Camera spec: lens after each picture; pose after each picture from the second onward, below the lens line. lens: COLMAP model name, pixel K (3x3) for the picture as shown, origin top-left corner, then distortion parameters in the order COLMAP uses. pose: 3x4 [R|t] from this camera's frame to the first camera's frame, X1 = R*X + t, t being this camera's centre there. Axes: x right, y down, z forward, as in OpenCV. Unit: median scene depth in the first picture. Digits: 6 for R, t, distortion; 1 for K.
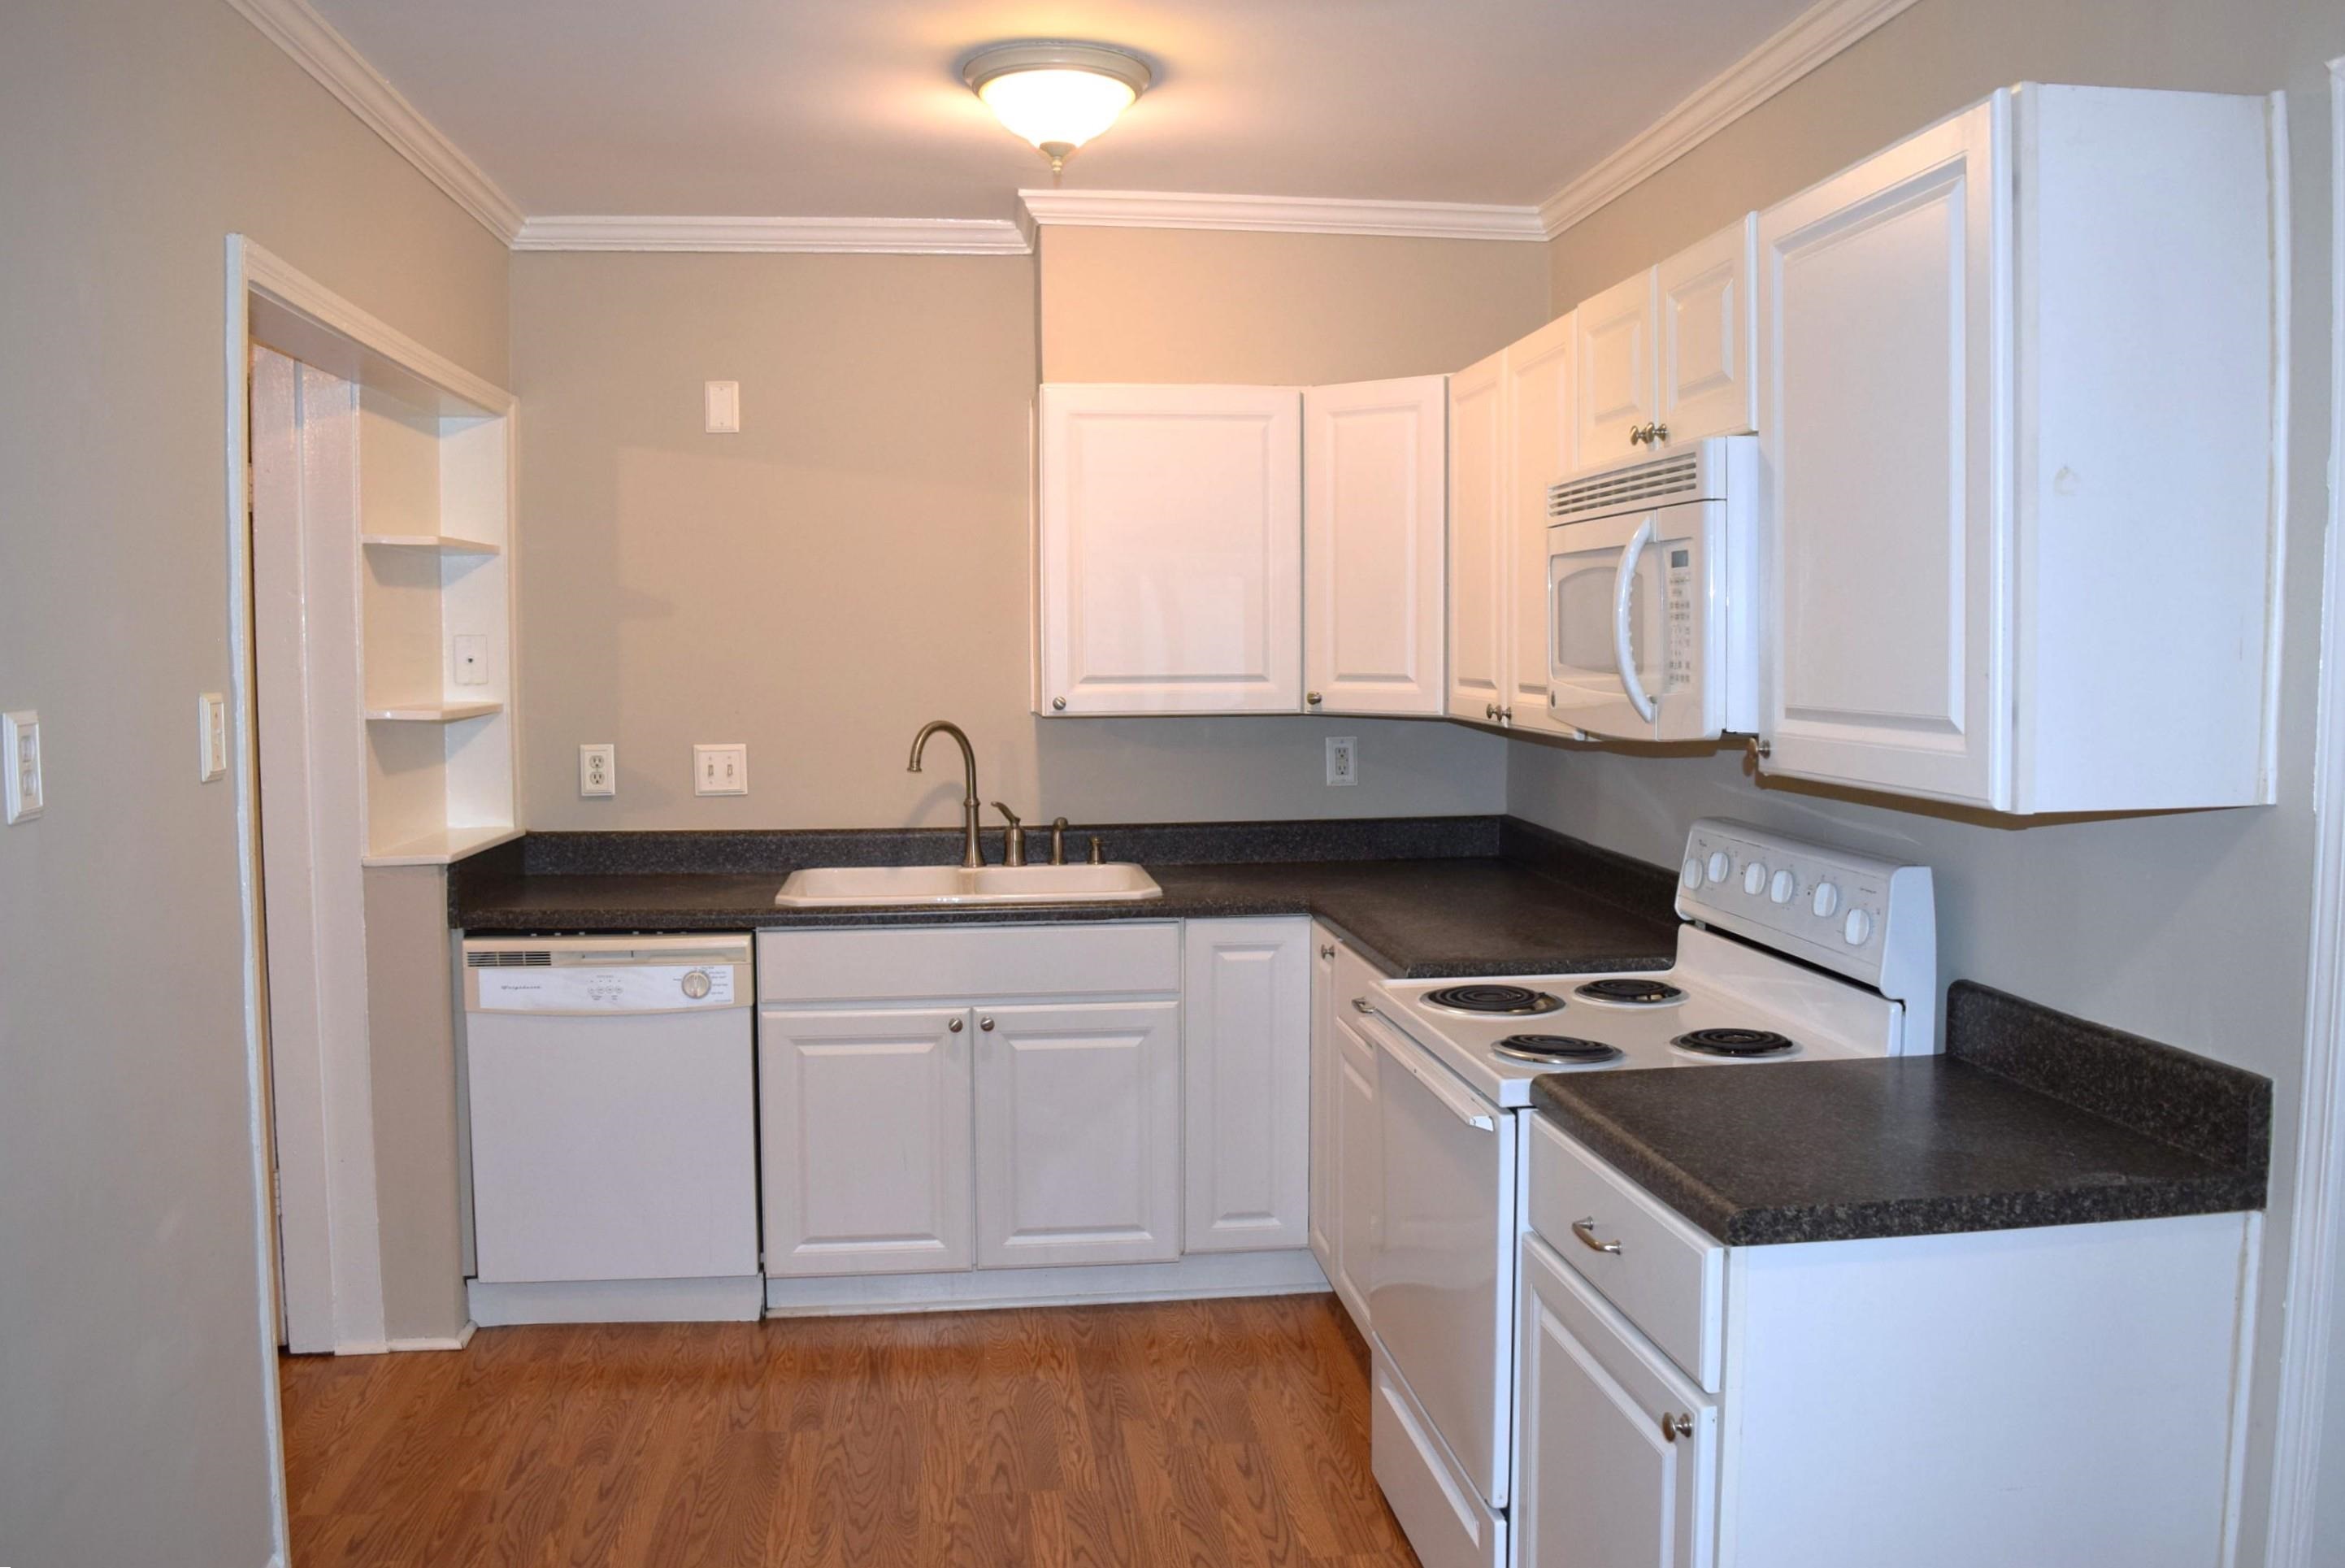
lens RADIAL K [[1935.9, 0, 1170.8], [0, 1935.9, 749.1], [0, 0, 1]] dist [-0.082286, -0.001266]
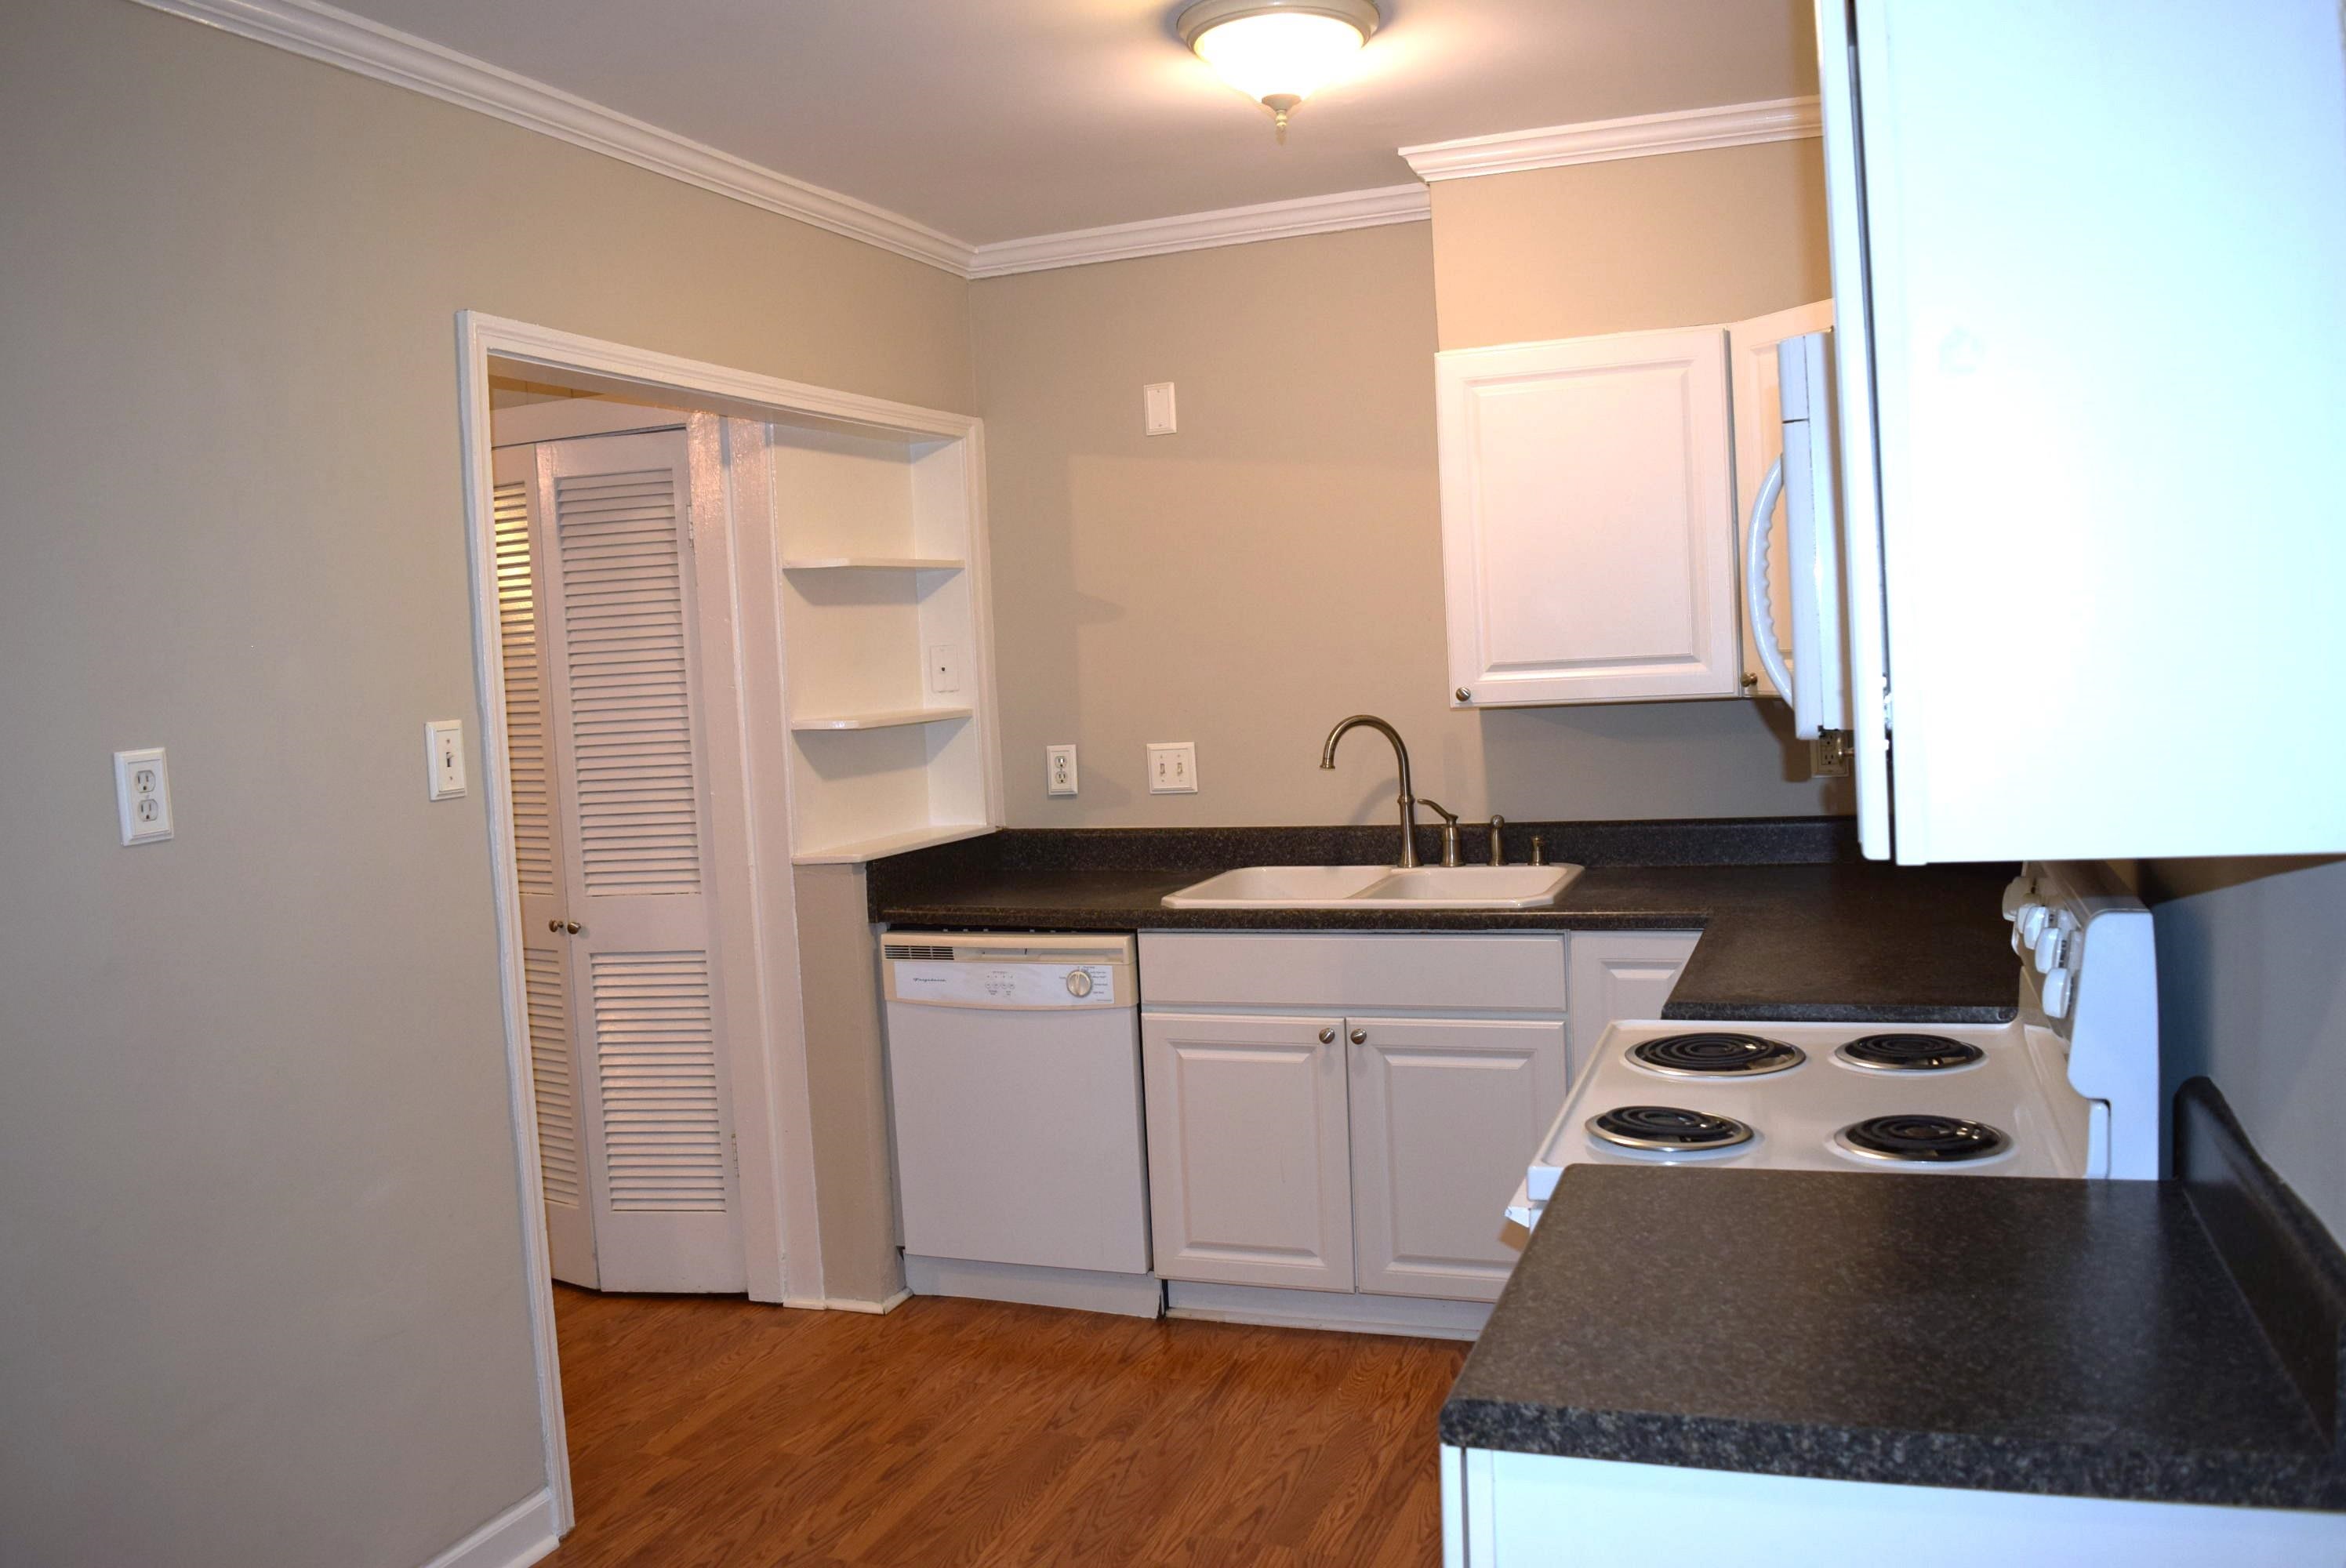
lens RADIAL K [[1861.9, 0, 1174.0], [0, 1861.9, 753.1], [0, 0, 1]] dist [-0.088995, 0.011110]
pose [[0.881471, -0.014486, -0.472016, 0.257659], [0.021989, 0.999704, 0.010384, -0.008121], [0.471726, -0.019532, 0.881529, 0.157594]]
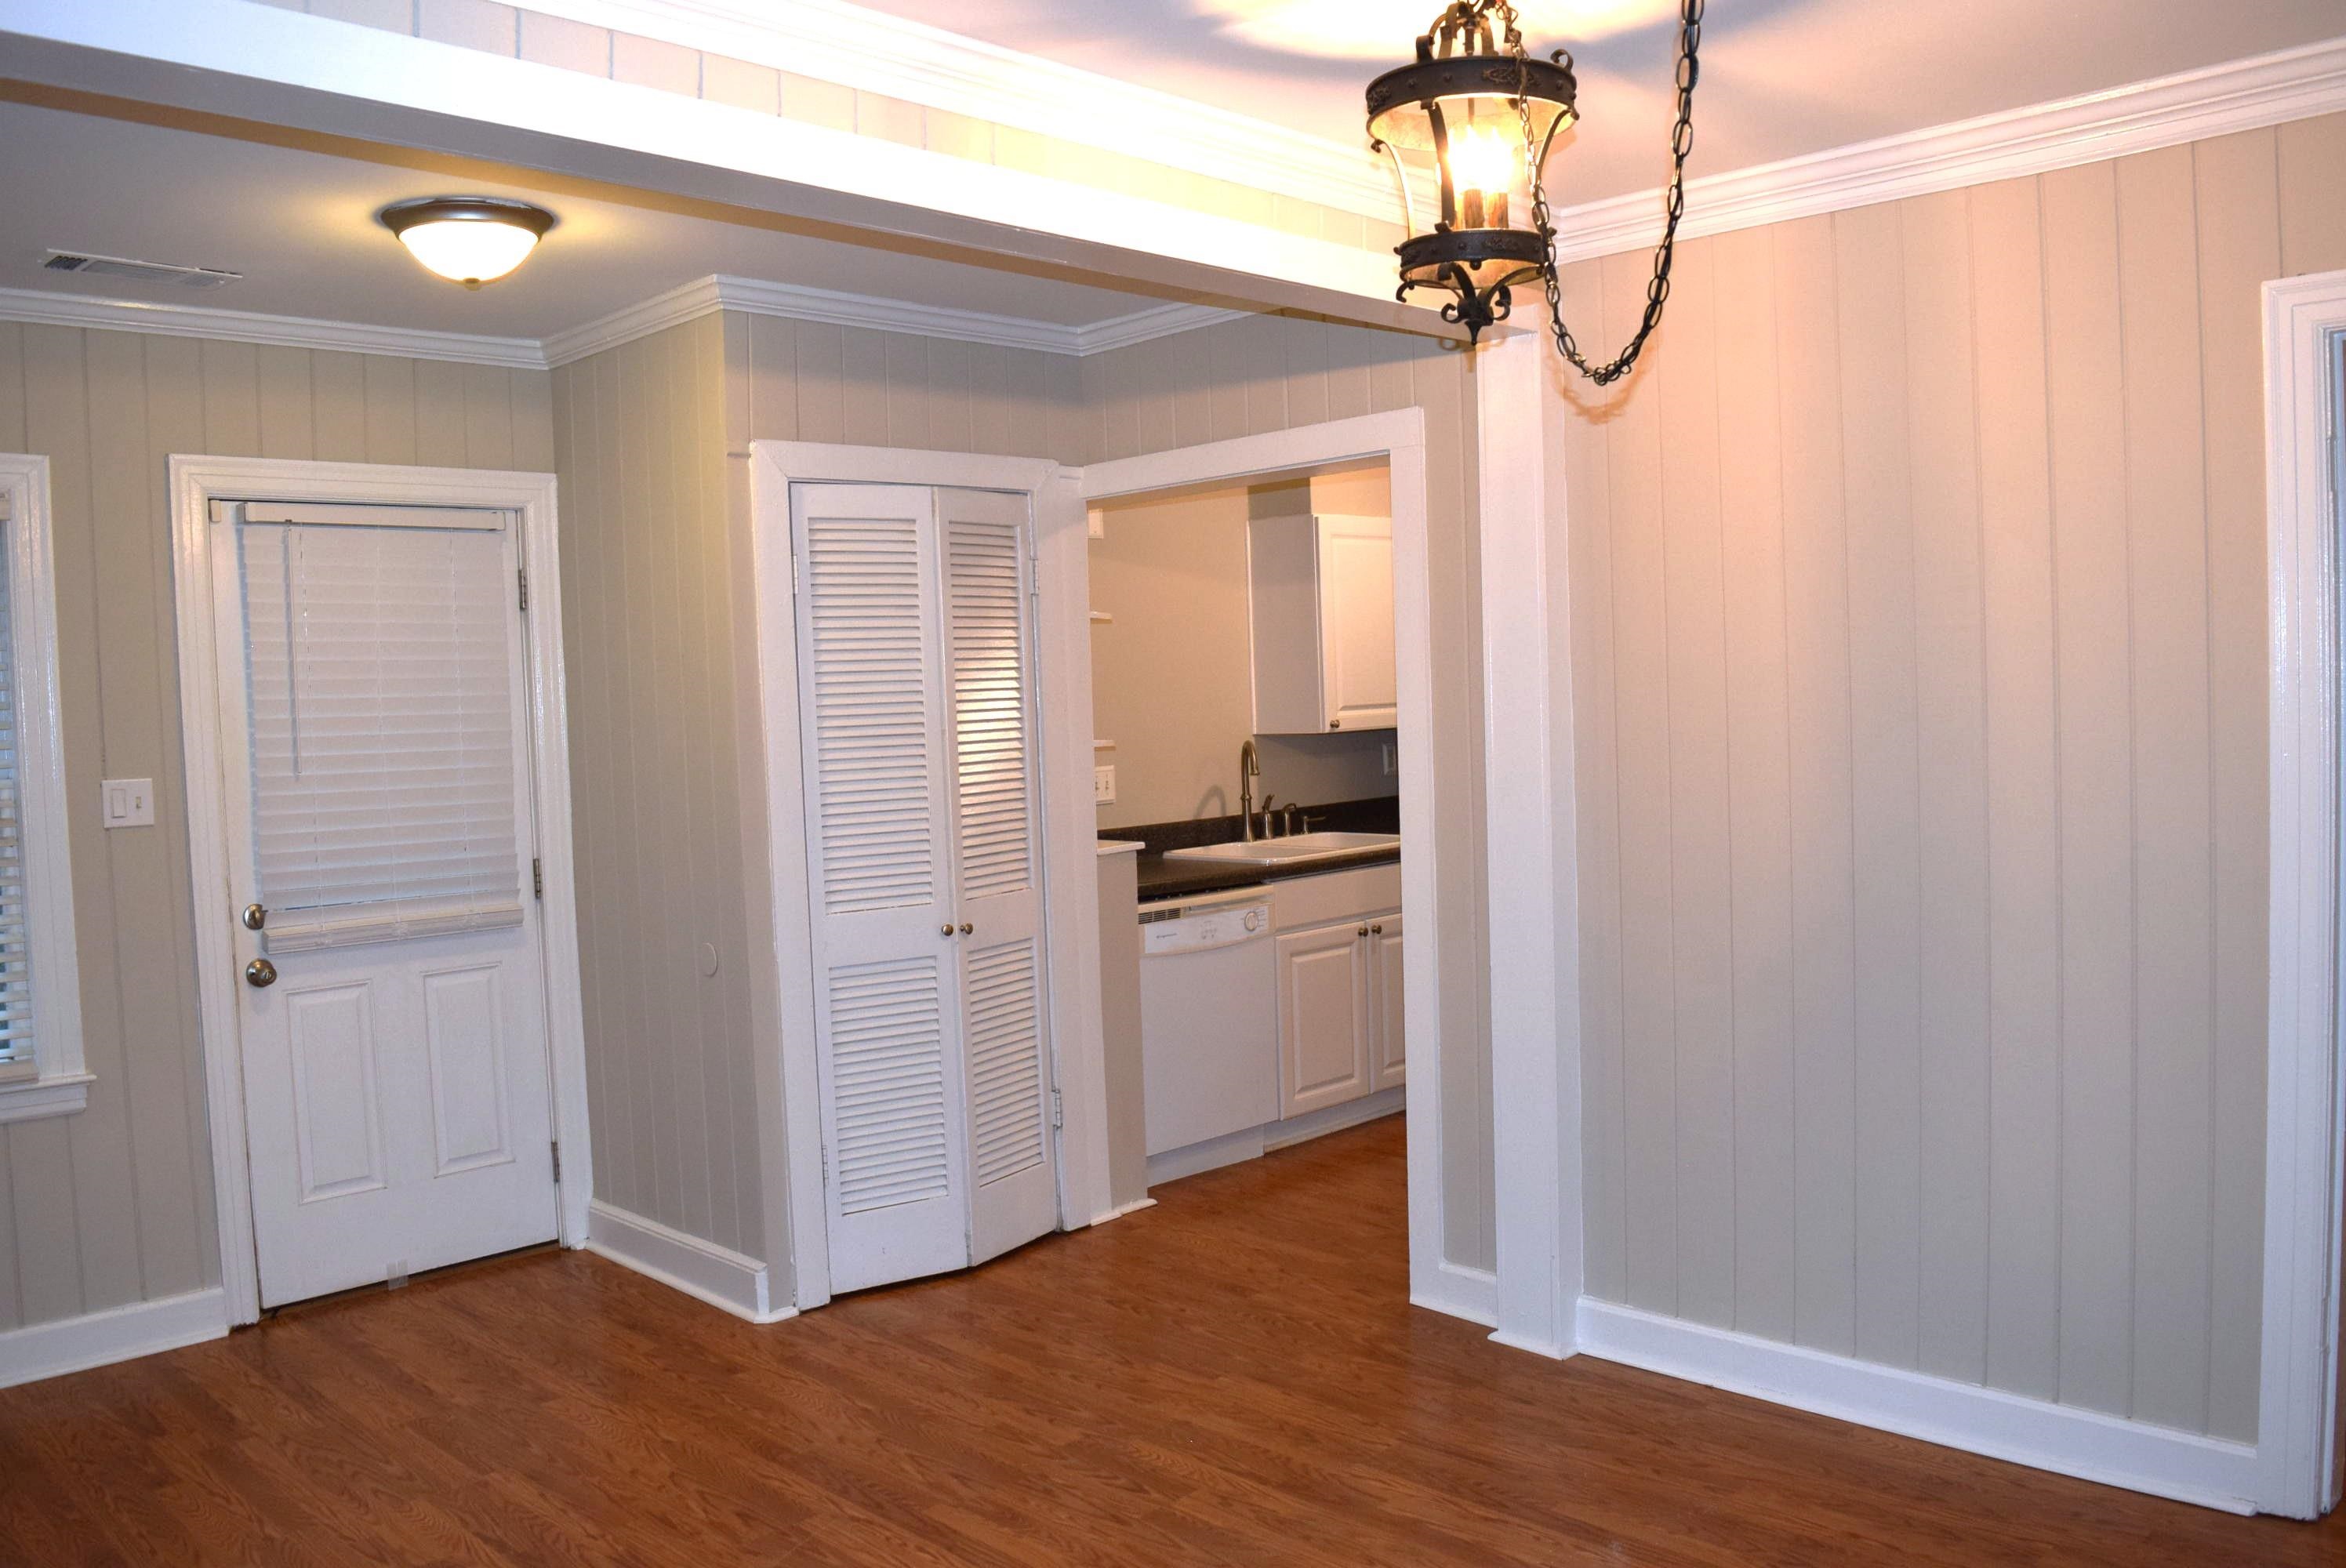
lens RADIAL K [[1861.9, 0, 1174.0], [0, 1861.9, 753.1], [0, 0, 1]] dist [-0.088995, 0.011110]
pose [[0.784524, -0.049940, 0.618084, -1.133424], [0.071883, 0.997356, -0.010657, 0.006393], [-0.615917, 0.052790, 0.786040, -0.074660]]
